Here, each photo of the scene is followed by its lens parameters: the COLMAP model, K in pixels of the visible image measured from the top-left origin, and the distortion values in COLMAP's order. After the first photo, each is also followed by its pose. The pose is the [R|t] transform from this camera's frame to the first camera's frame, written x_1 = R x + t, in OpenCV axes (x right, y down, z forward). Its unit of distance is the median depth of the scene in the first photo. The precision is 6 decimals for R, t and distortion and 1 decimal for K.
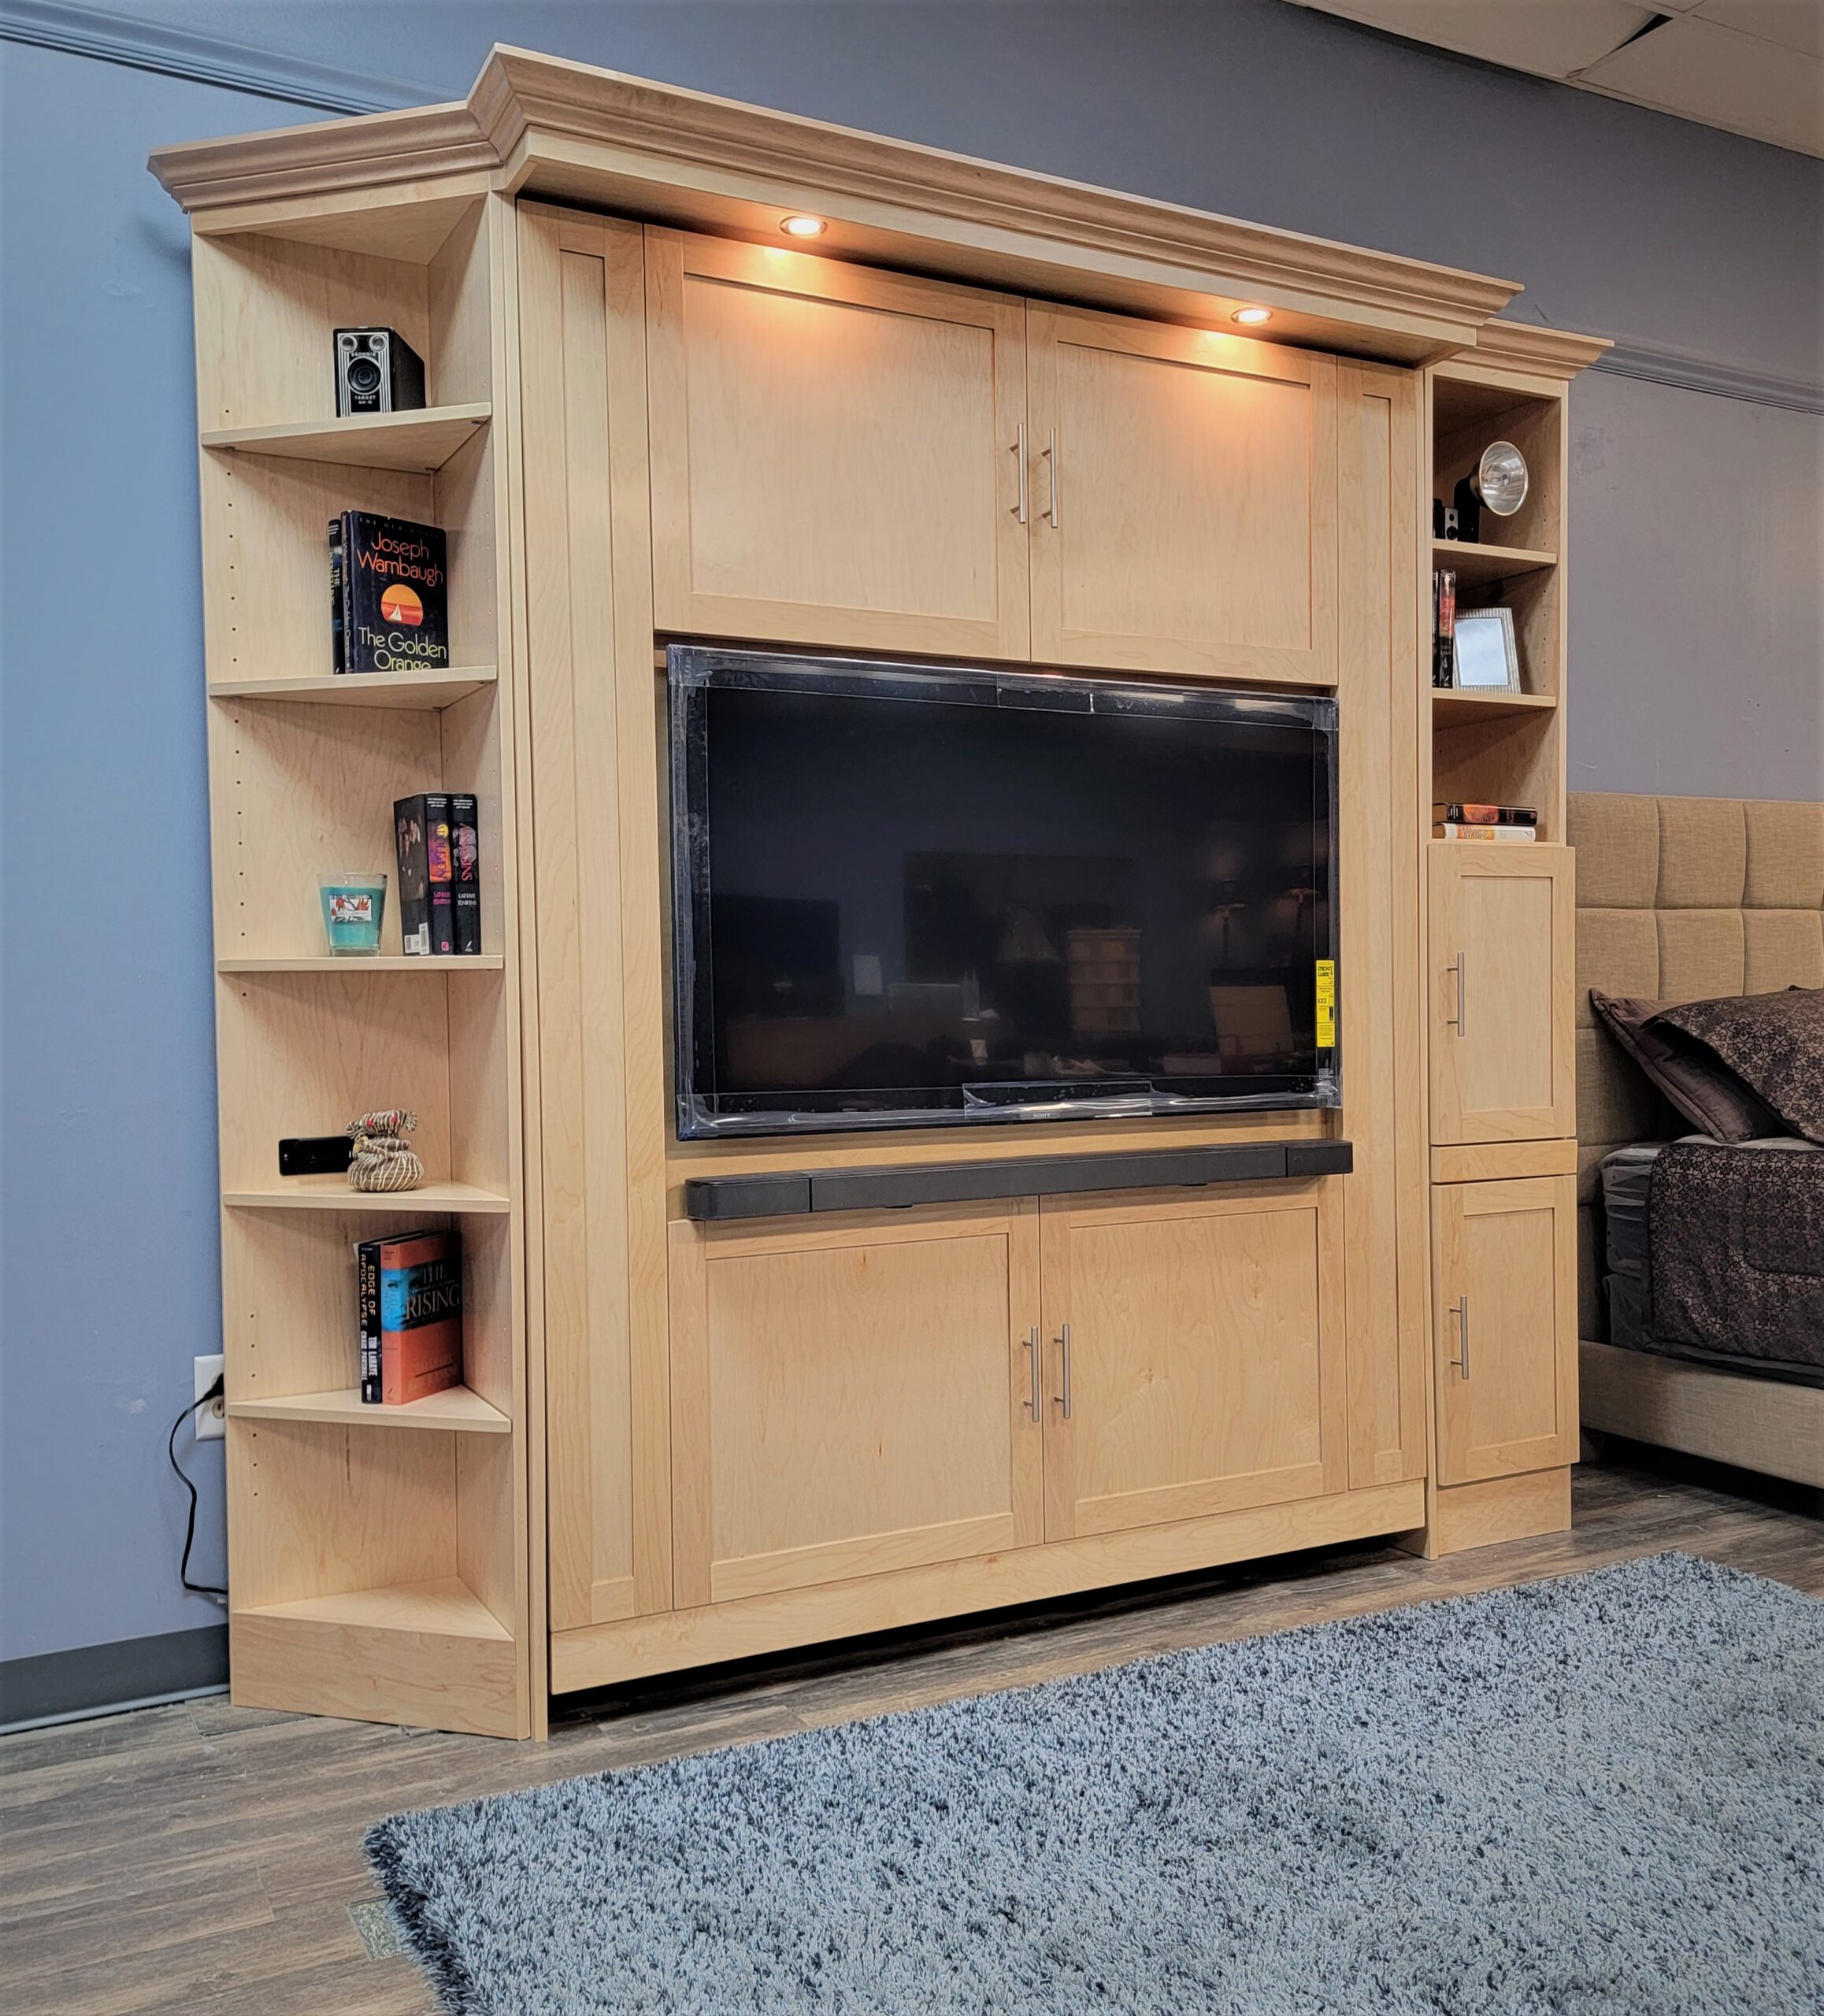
lens RADIAL K [[1850.3, 0, 906.7], [0, 1850.3, 1075.8], [0, 0, 1]] dist [0.048911, 0.000000]
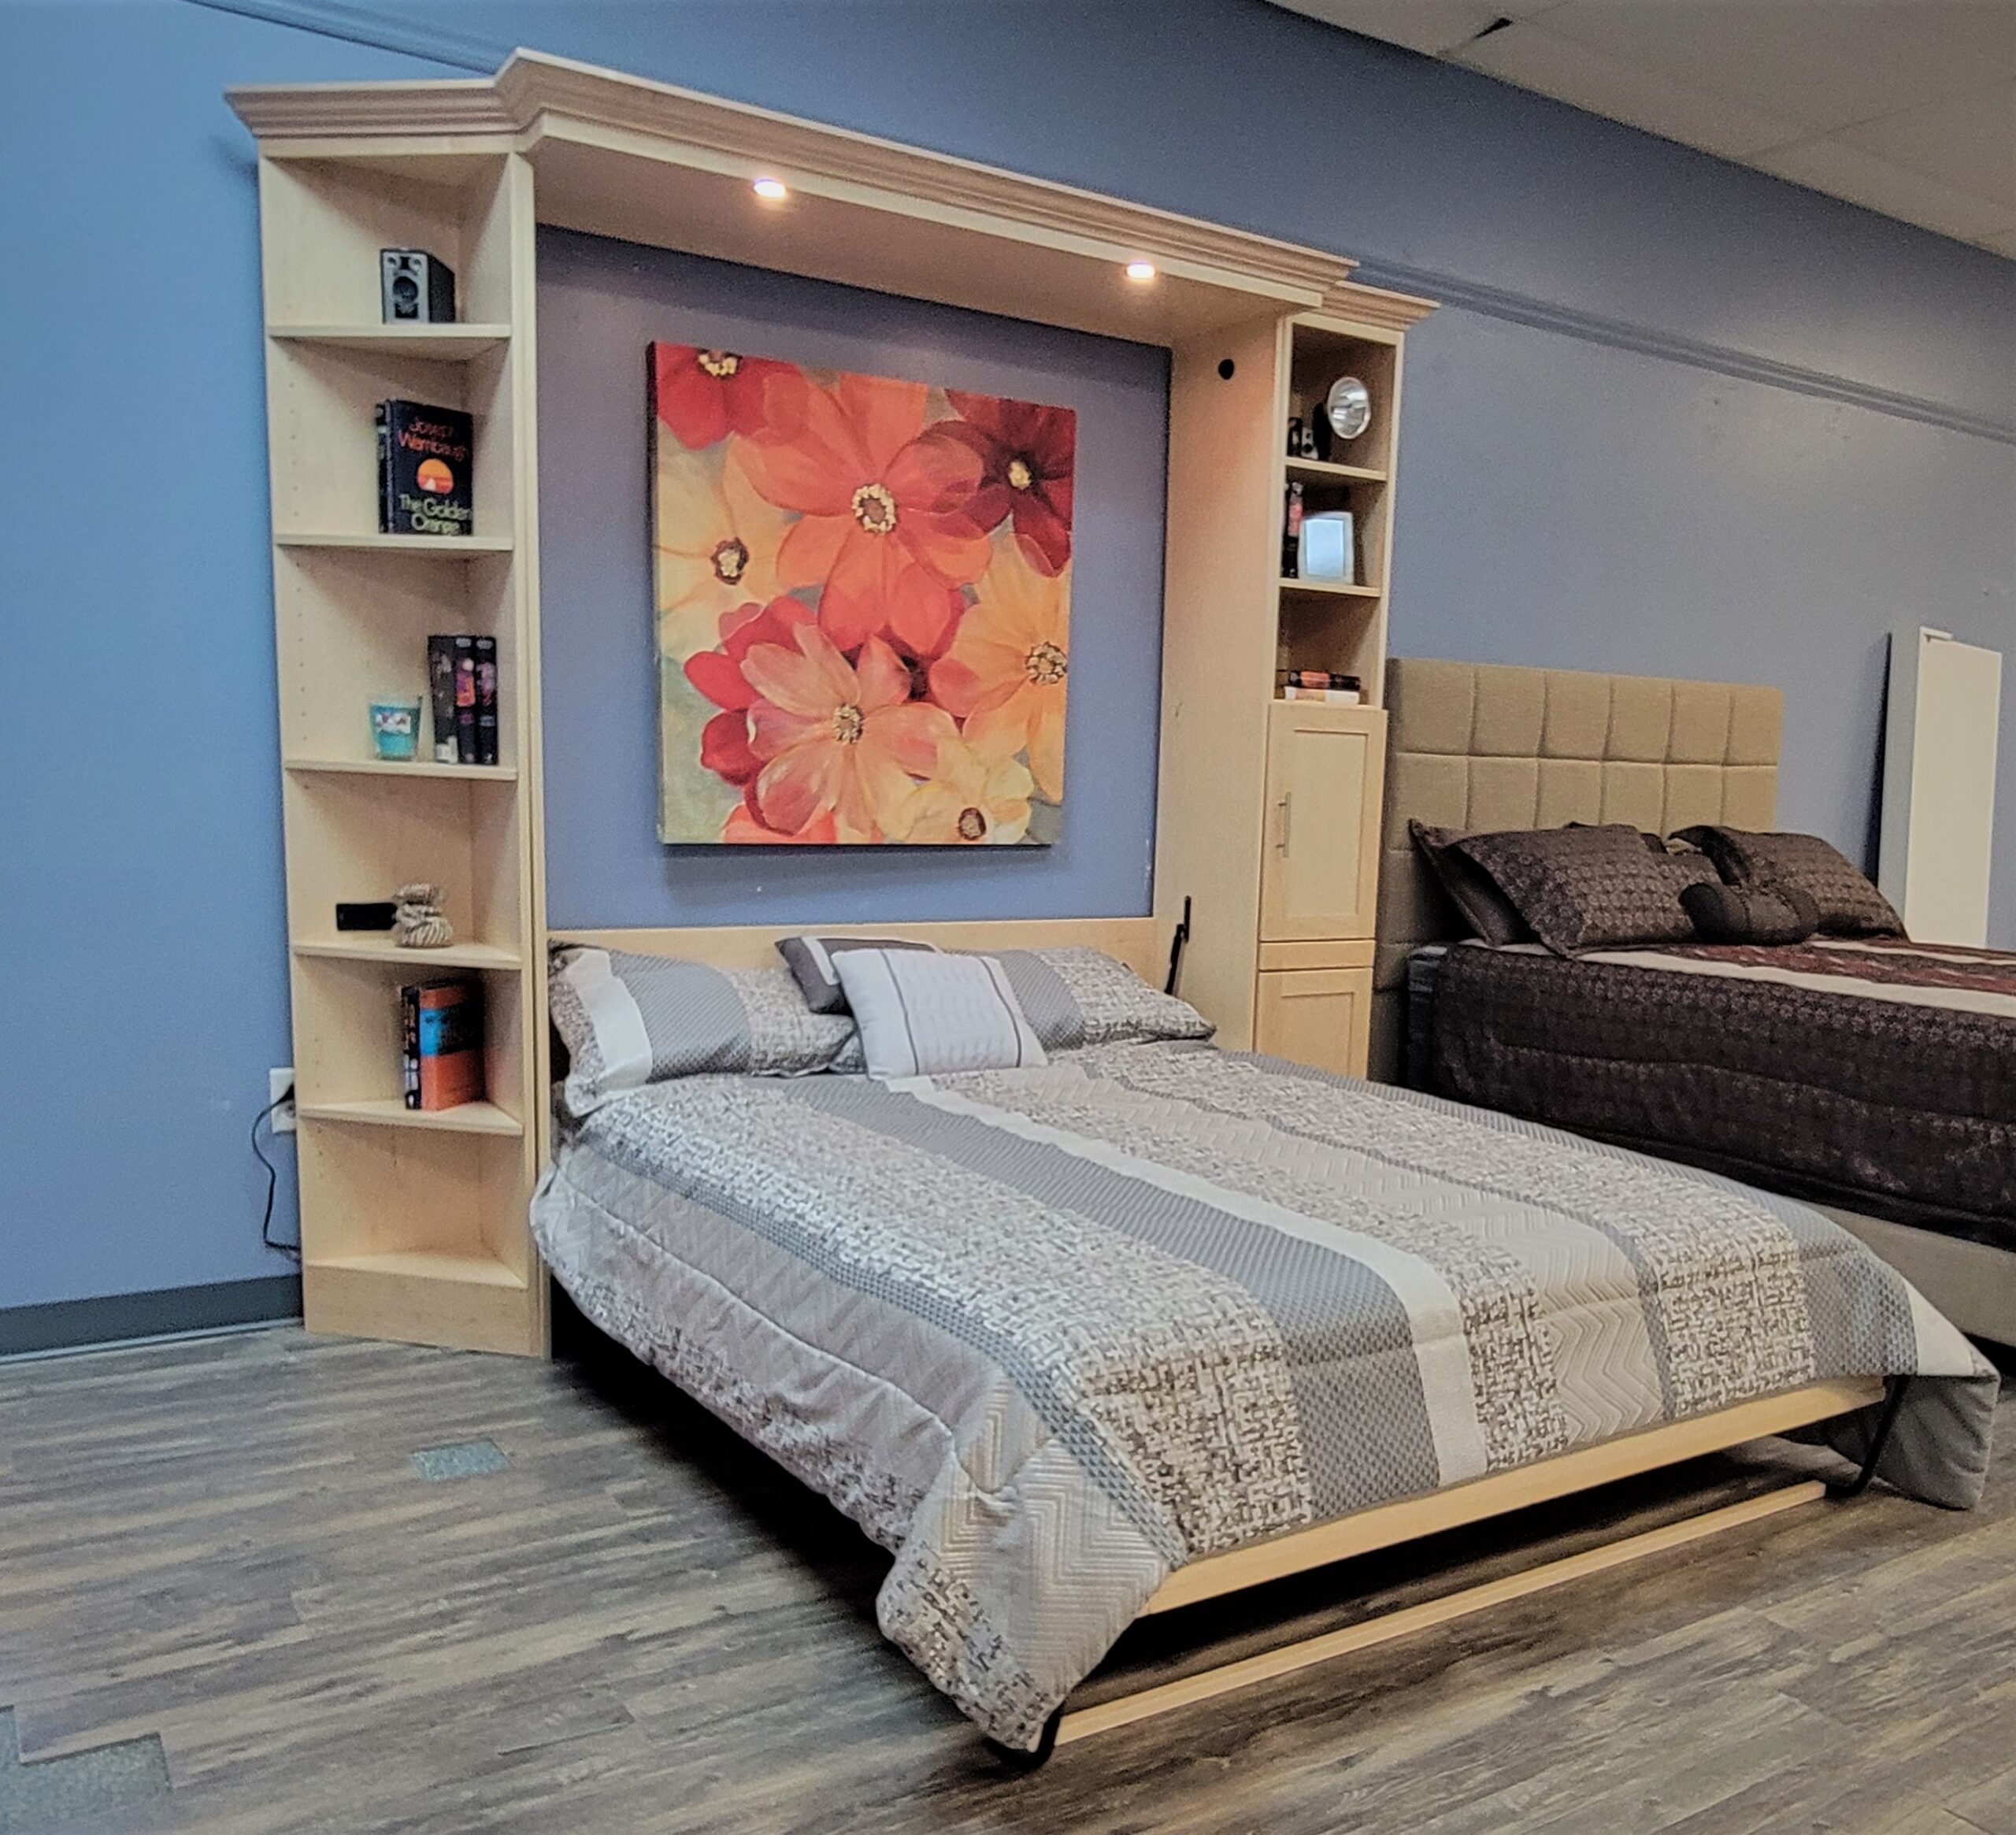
lens RADIAL K [[1770.4, 0, 1121.2], [0, 1770.4, 1075.4], [0, 0, 1]] dist [-0.010227, 0.006515]
pose [[0.993006, 0.033036, 0.113351, 0.059250], [-0.048268, 0.989752, 0.134390, -0.035537], [-0.107750, -0.138922, 0.984424, -0.248784]]
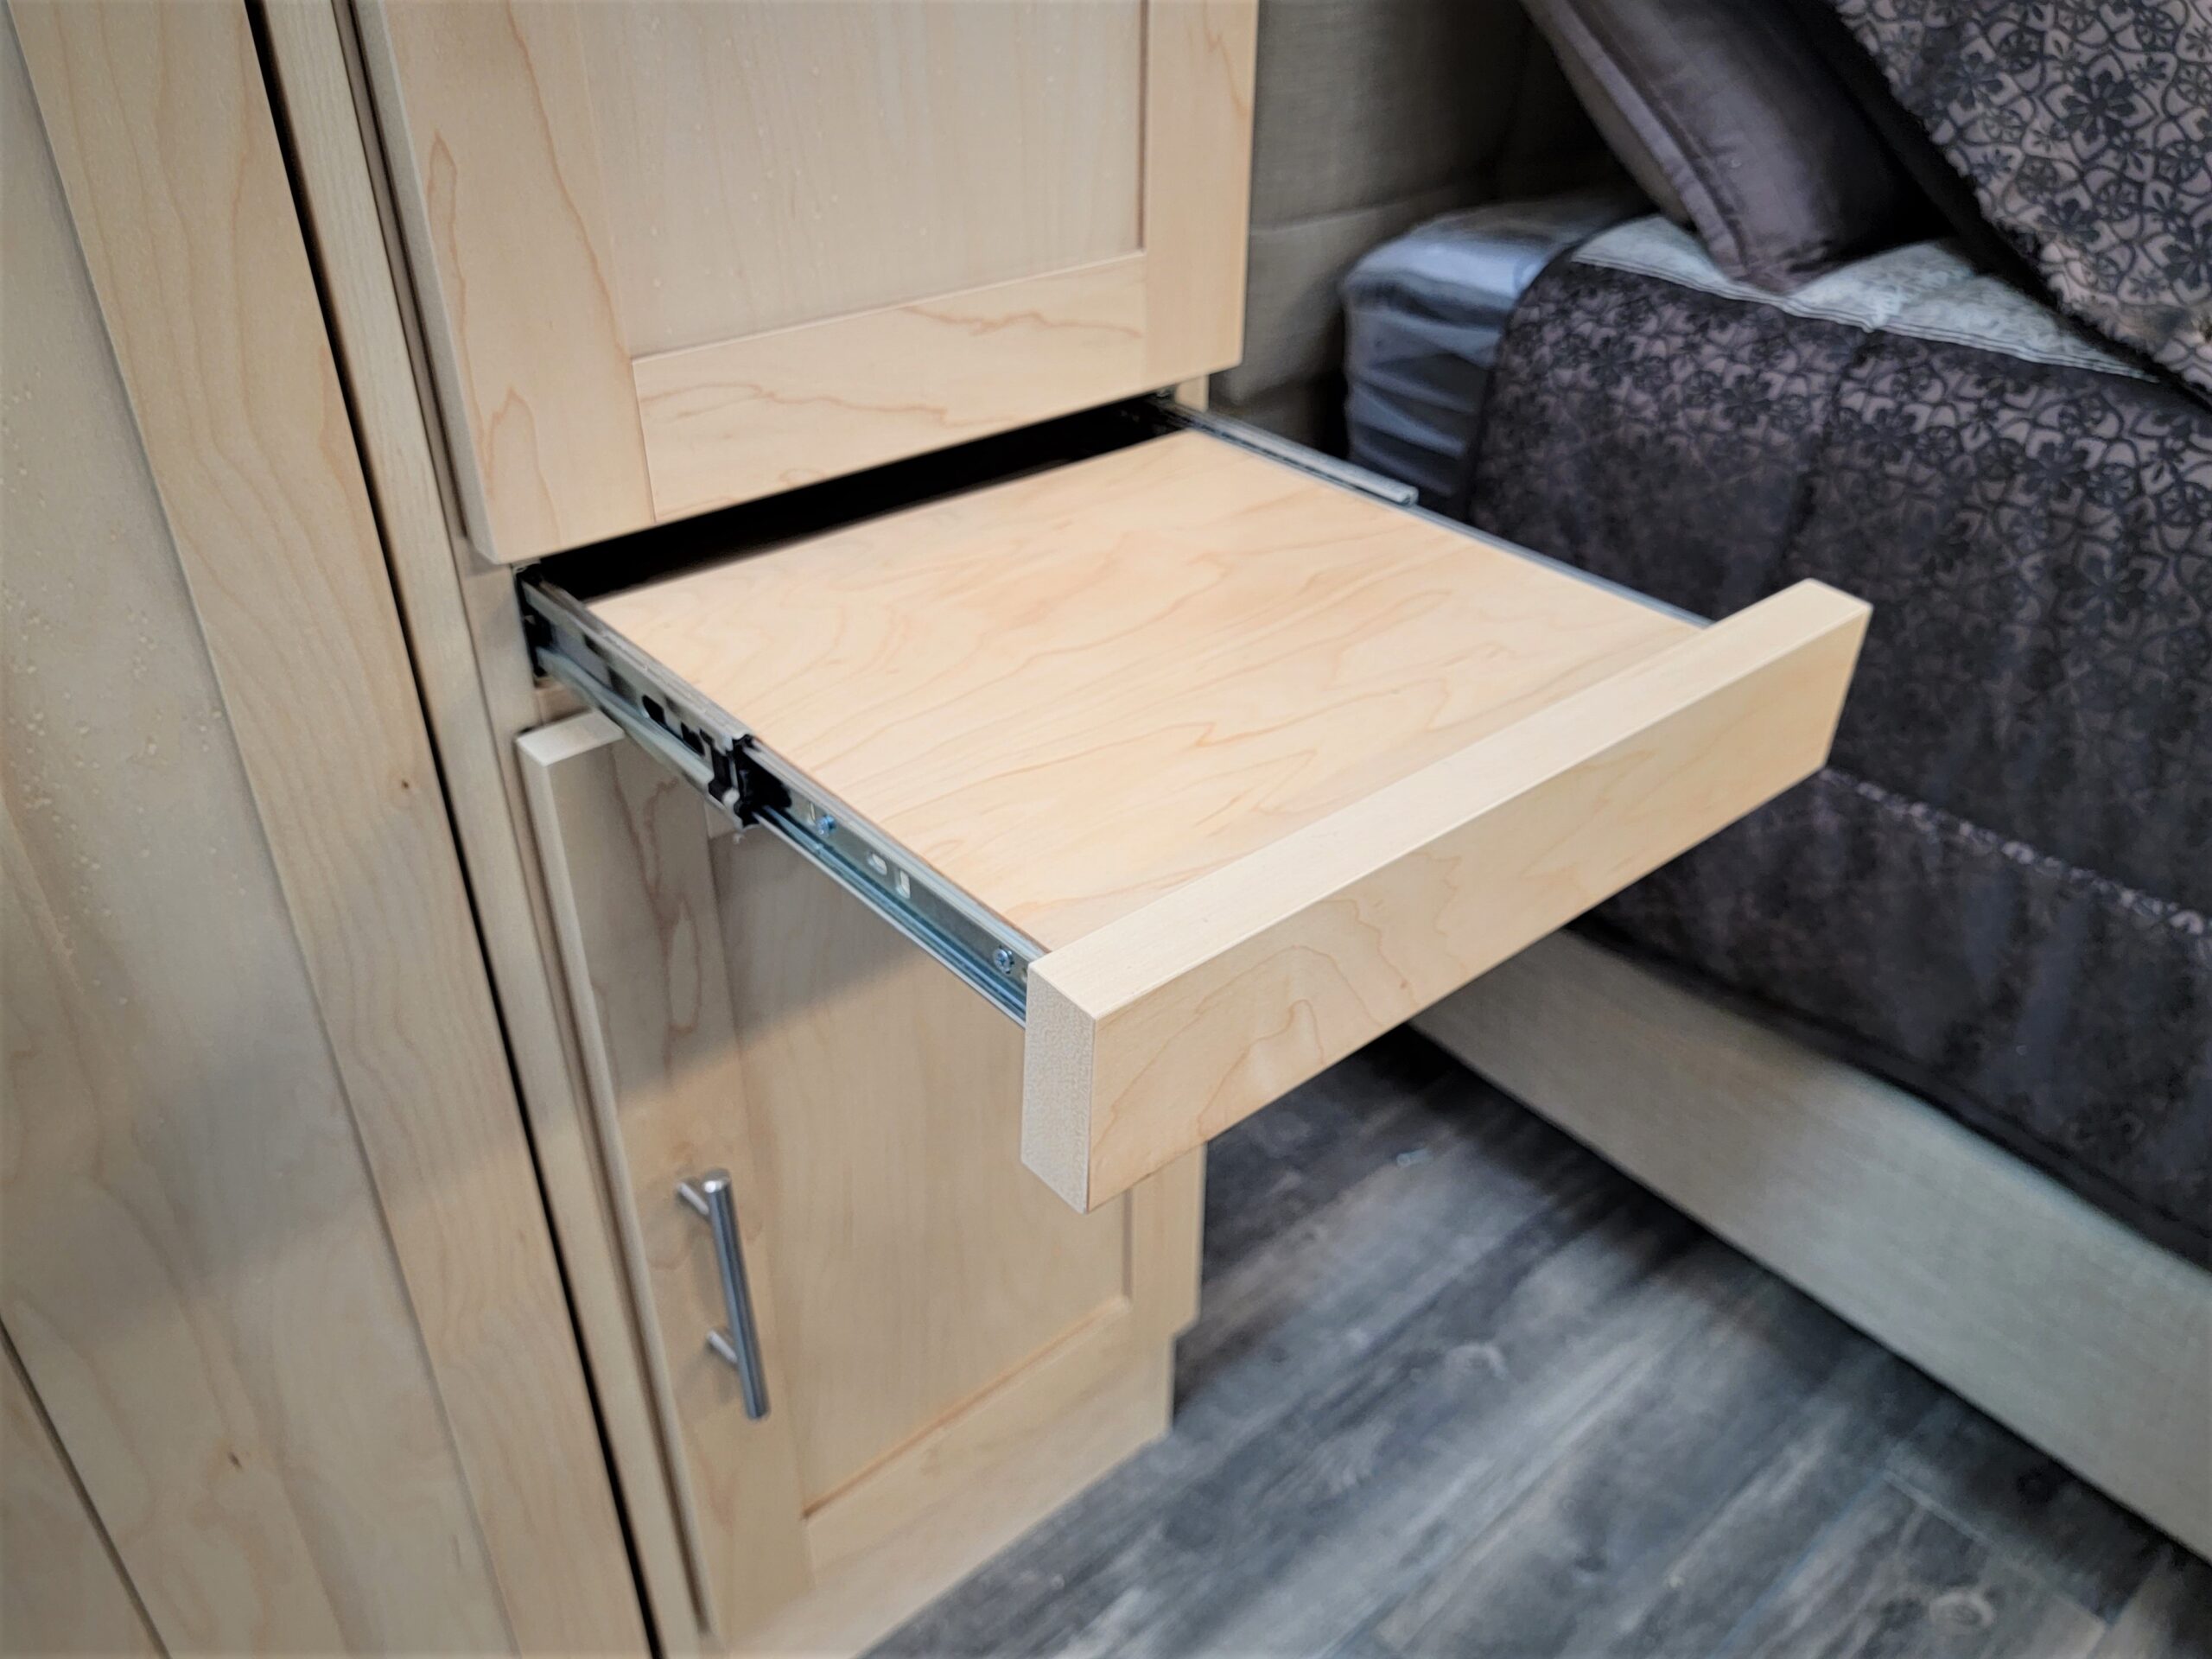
lens RADIAL K [[1675.1, 0, 1142.5], [0, 1675.1, 807.4], [0, 0, 1]] dist [0.048560, -0.032462]
pose [[0.973251, -0.093665, 0.209782, 0.362967], [-0.024315, 0.865994, 0.499463, -0.028405], [-0.228452, -0.491204, 0.840553, 0.971248]]
